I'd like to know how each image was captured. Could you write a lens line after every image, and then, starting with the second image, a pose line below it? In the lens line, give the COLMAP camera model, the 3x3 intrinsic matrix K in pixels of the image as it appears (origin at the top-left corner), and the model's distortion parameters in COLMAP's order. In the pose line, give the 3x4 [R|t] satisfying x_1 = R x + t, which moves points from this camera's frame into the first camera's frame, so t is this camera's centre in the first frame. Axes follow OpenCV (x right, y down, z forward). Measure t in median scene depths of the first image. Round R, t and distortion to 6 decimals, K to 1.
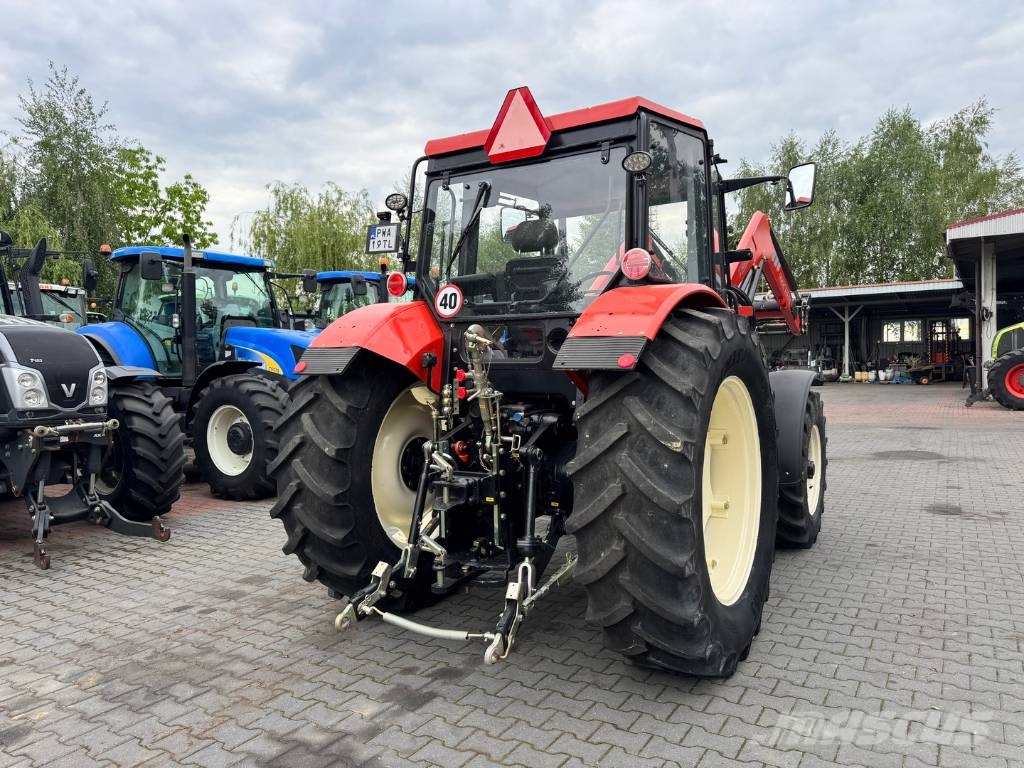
lens RADIAL K [[727.6, 0, 509.5], [0, 727.6, 384.7], [0, 0, 1]] dist [0.054206, -0.077099]
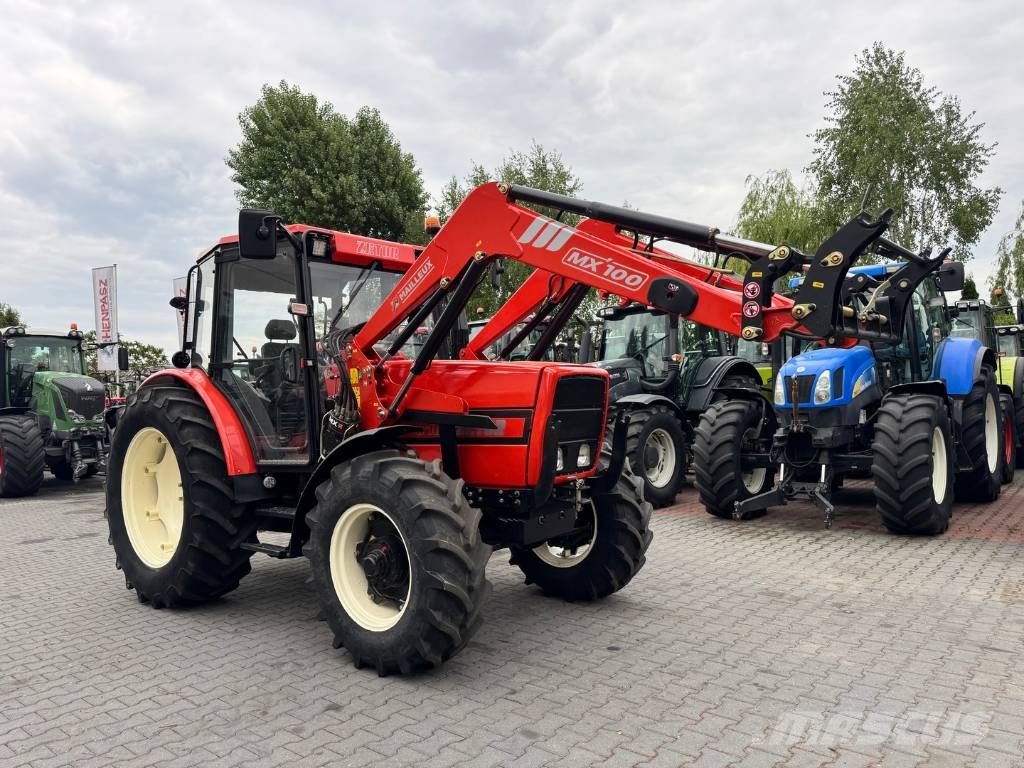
lens RADIAL K [[719.2, 0, 513.8], [0, 719.2, 390.6], [0, 0, 1]] dist [0.093289, -0.142719]
pose [[-0.135233, 0.011130, -0.990751, 1.533666], [0.008886, 0.999910, 0.010020, -0.086776], [0.990774, -0.007449, -0.135320, 1.732112]]
